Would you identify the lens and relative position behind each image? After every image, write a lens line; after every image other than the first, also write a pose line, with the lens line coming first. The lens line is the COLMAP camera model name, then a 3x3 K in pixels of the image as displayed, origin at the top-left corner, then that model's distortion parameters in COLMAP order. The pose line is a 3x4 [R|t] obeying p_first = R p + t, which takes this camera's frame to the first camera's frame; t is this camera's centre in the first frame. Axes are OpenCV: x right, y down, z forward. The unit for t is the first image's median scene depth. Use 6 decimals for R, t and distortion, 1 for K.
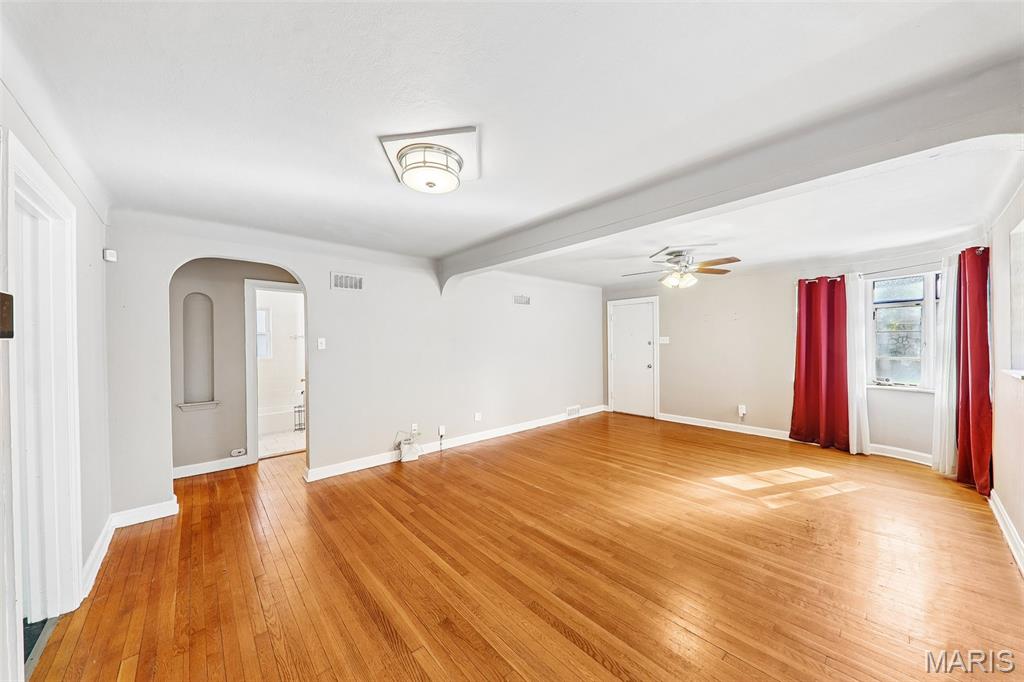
lens RADIAL K [[354.3, 0, 512.6], [0, 354.3, 343.5], [0, 0, 1]] dist [0.000122, -0.000839]
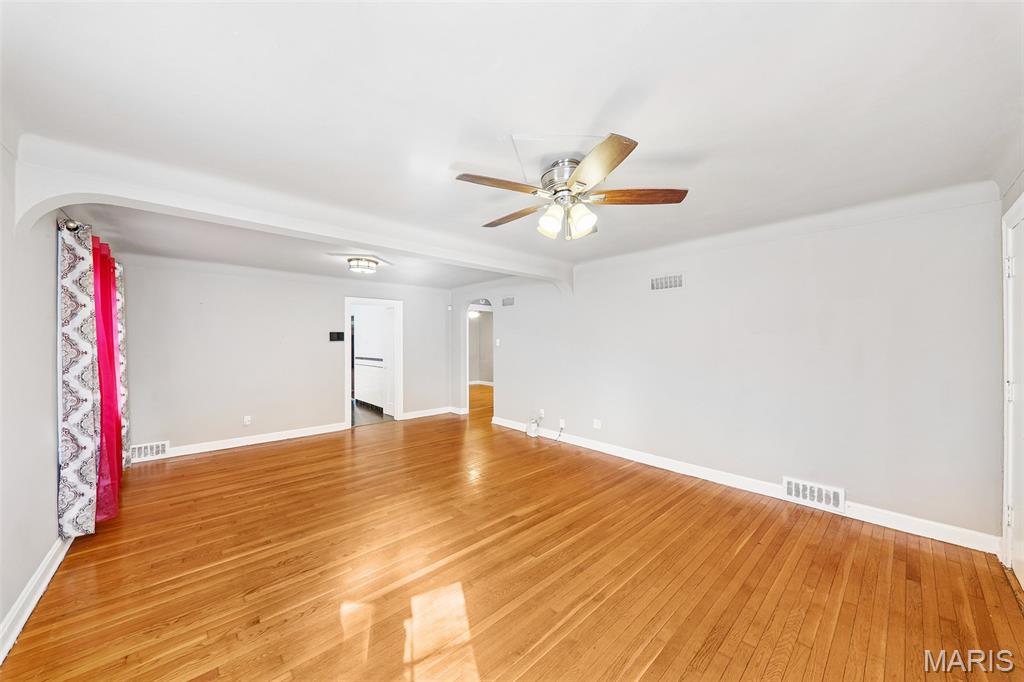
lens RADIAL K [[354.3, 0, 513.2], [0, 354.3, 343.1], [0, 0, 1]] dist [0.000122, -0.000839]
pose [[0.015653, 0.013079, -0.999792, 0.958040], [-0.001429, 0.999914, 0.013059, -0.015777], [0.999876, 0.001224, 0.015671, 0.909697]]
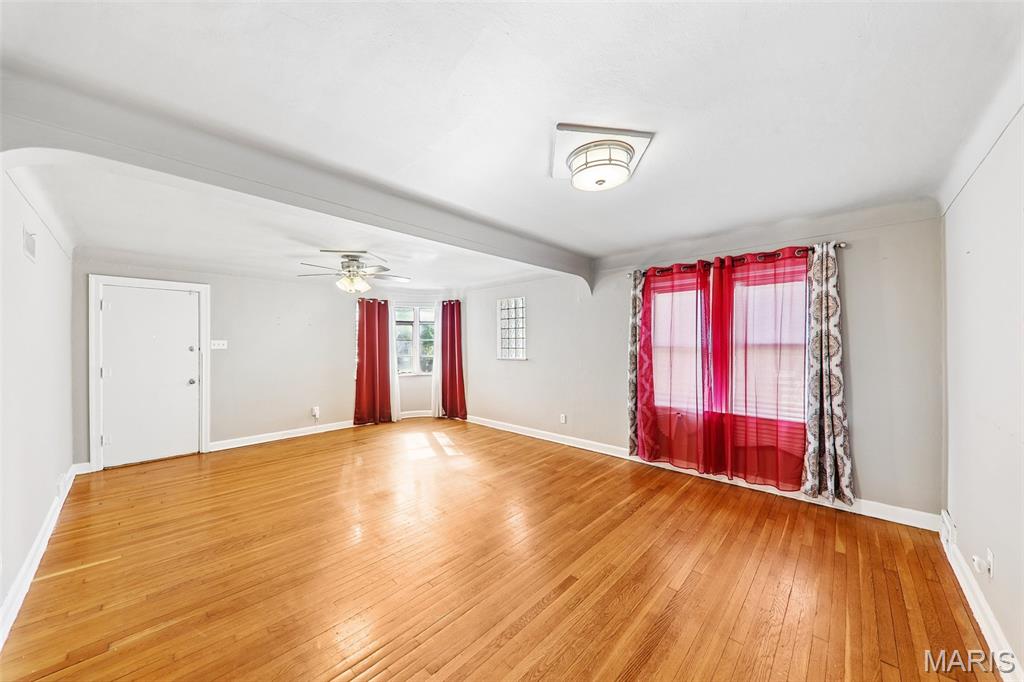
lens RADIAL K [[354.3, 0, 510.9], [0, 354.3, 342.9], [0, 0, 1]] dist [0.000122, -0.000839]
pose [[-0.080742, 0.011909, 0.996664, -0.563112], [0.009590, 0.999892, -0.011171, 0.001563], [-0.996689, 0.008656, -0.080847, 0.631912]]
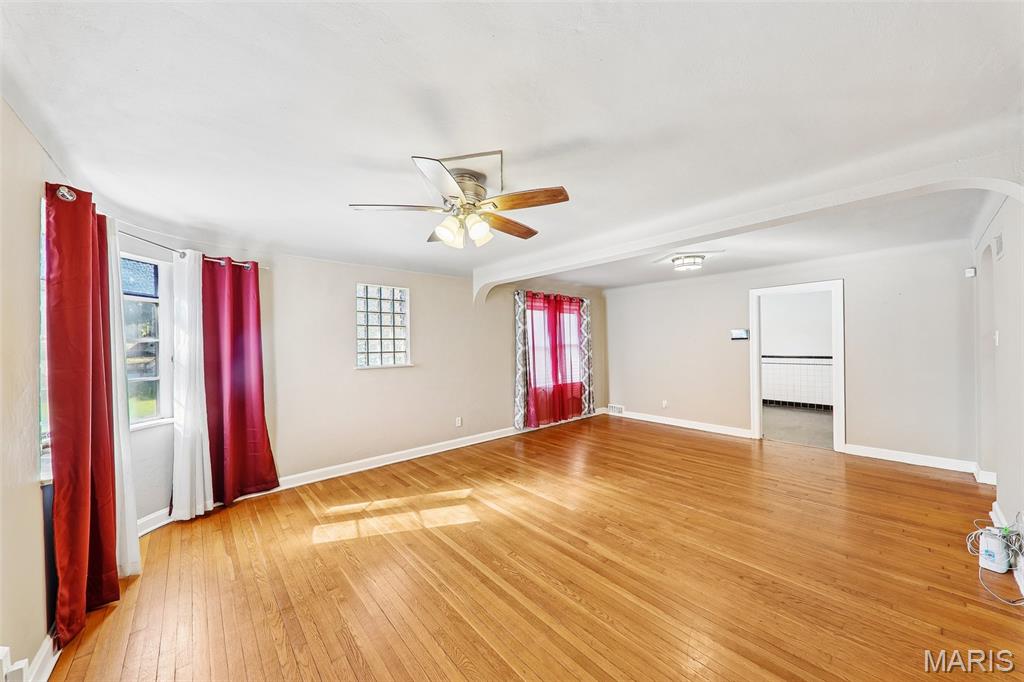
lens RADIAL K [[354.3, 0, 510.8], [0, 354.3, 345.1], [0, 0, 1]] dist [0.000122, -0.000839]
pose [[-0.999617, 0.024217, 0.013388, 0.395774], [0.024293, 0.999689, 0.005570, -0.011246], [-0.013249, 0.005893, -0.999895, 1.510112]]
